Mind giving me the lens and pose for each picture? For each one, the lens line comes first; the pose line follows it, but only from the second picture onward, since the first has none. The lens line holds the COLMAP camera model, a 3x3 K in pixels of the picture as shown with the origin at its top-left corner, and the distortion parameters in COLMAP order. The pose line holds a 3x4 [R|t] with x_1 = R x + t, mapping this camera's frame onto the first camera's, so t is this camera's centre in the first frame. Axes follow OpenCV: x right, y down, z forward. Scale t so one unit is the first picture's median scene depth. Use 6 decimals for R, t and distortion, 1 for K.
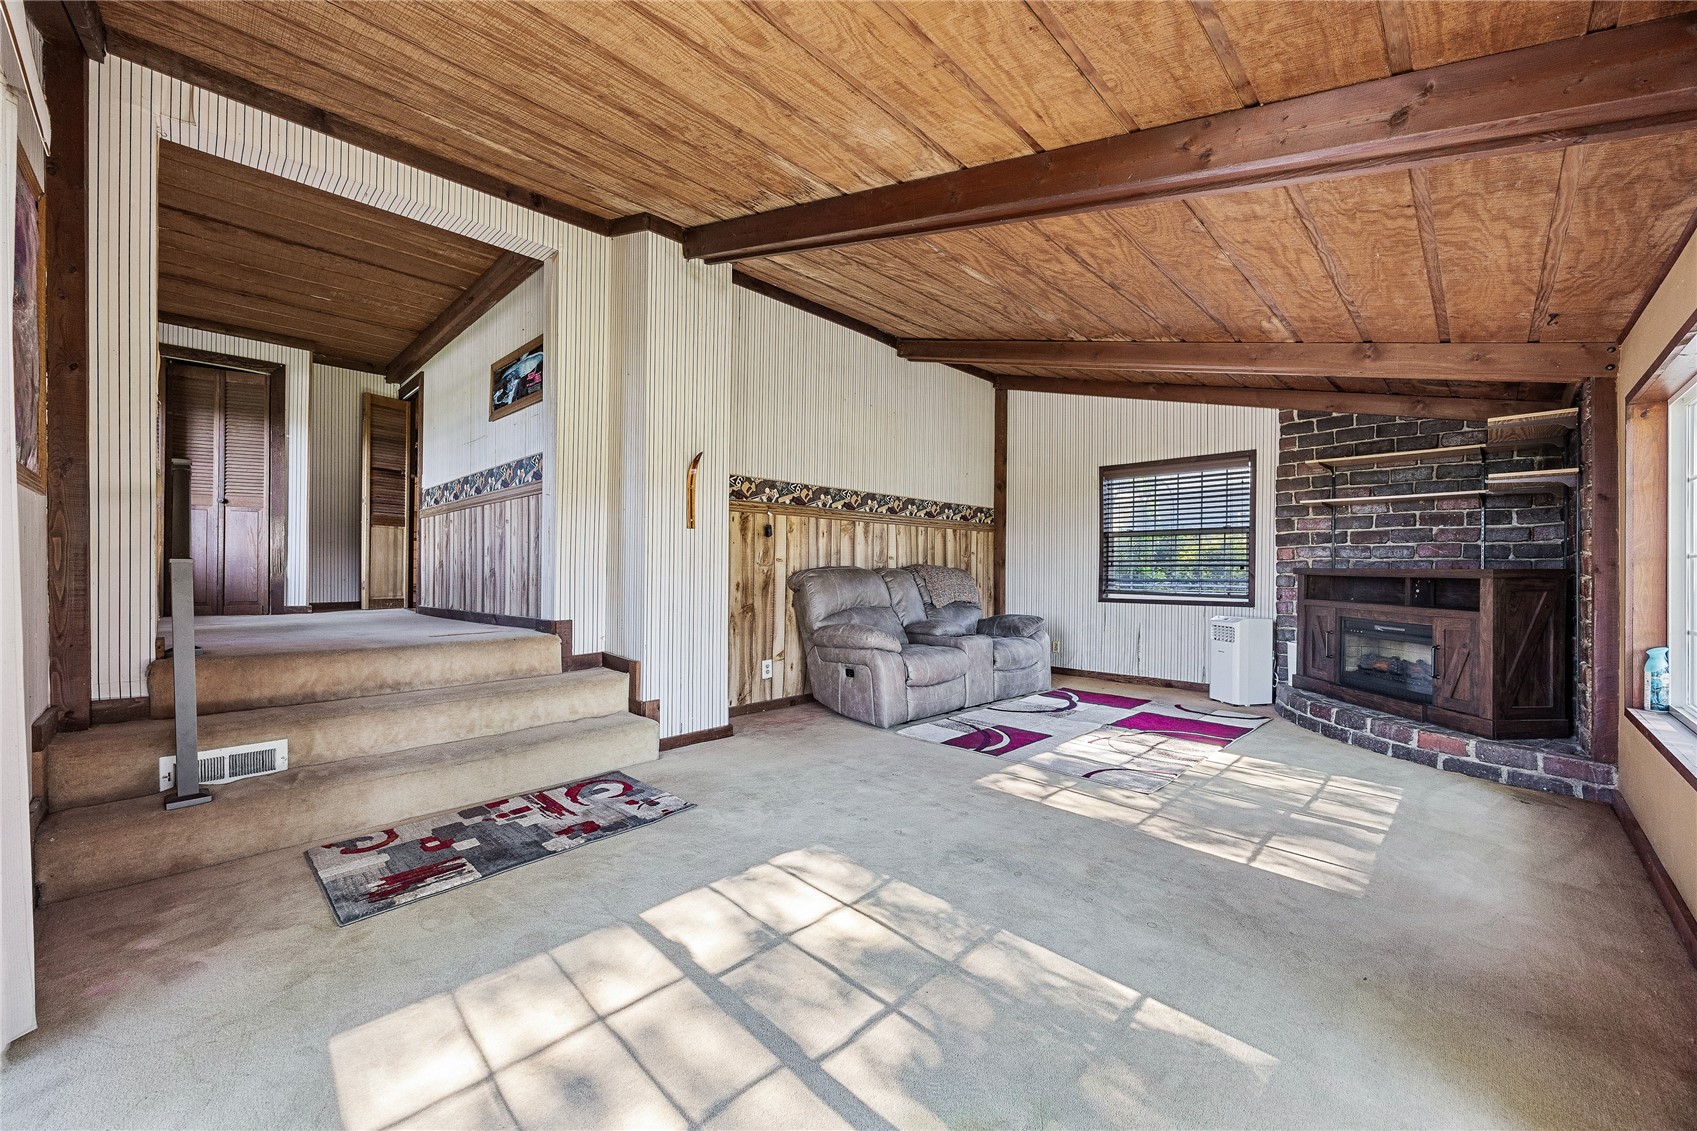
lens RADIAL K [[649.3, 0, 850.8], [0, 649.3, 566.2], [0, 0, 1]] dist [-0.003439, 0.000142]
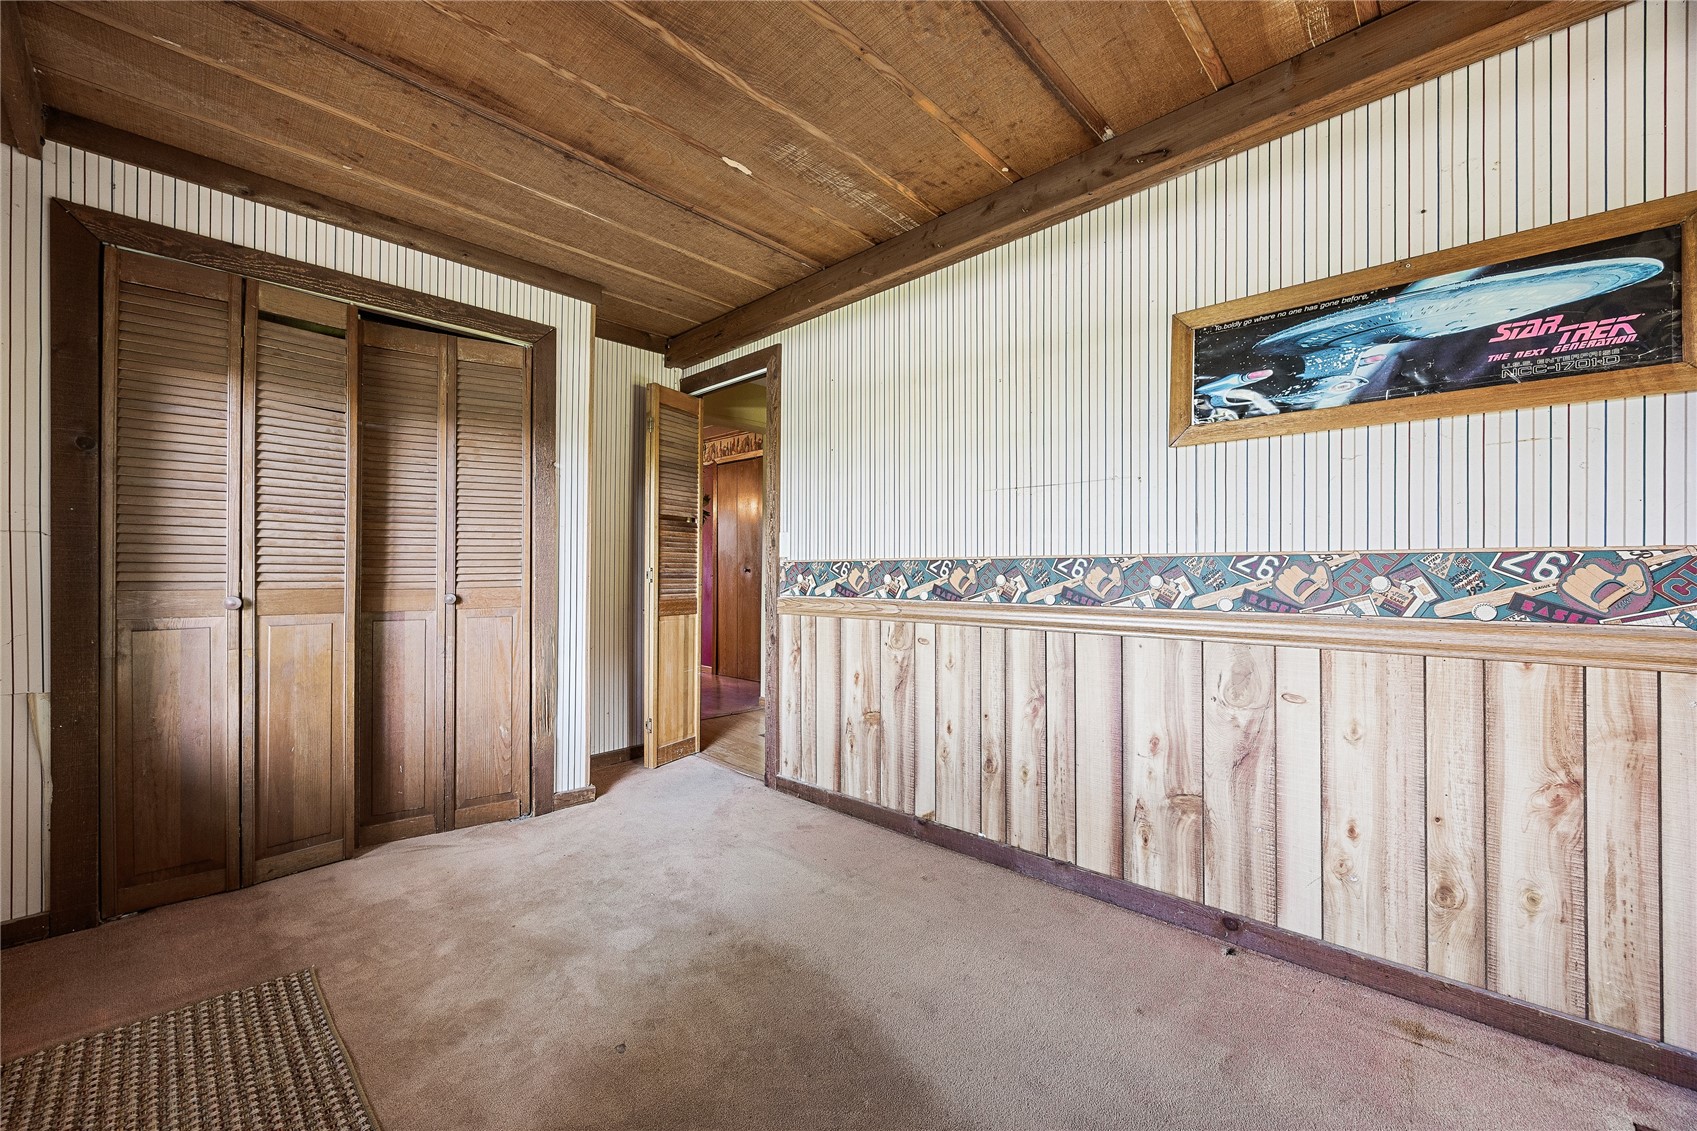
lens RADIAL K [[649.3, 0, 844.5], [0, 649.3, 563.4], [0, 0, 1]] dist [-0.003439, 0.000142]
pose [[0.999986, -0.005123, -0.001031, -0.642655], [0.005120, 0.999983, -0.002887, -0.120294], [0.001046, 0.002882, 0.999995, 0.482760]]
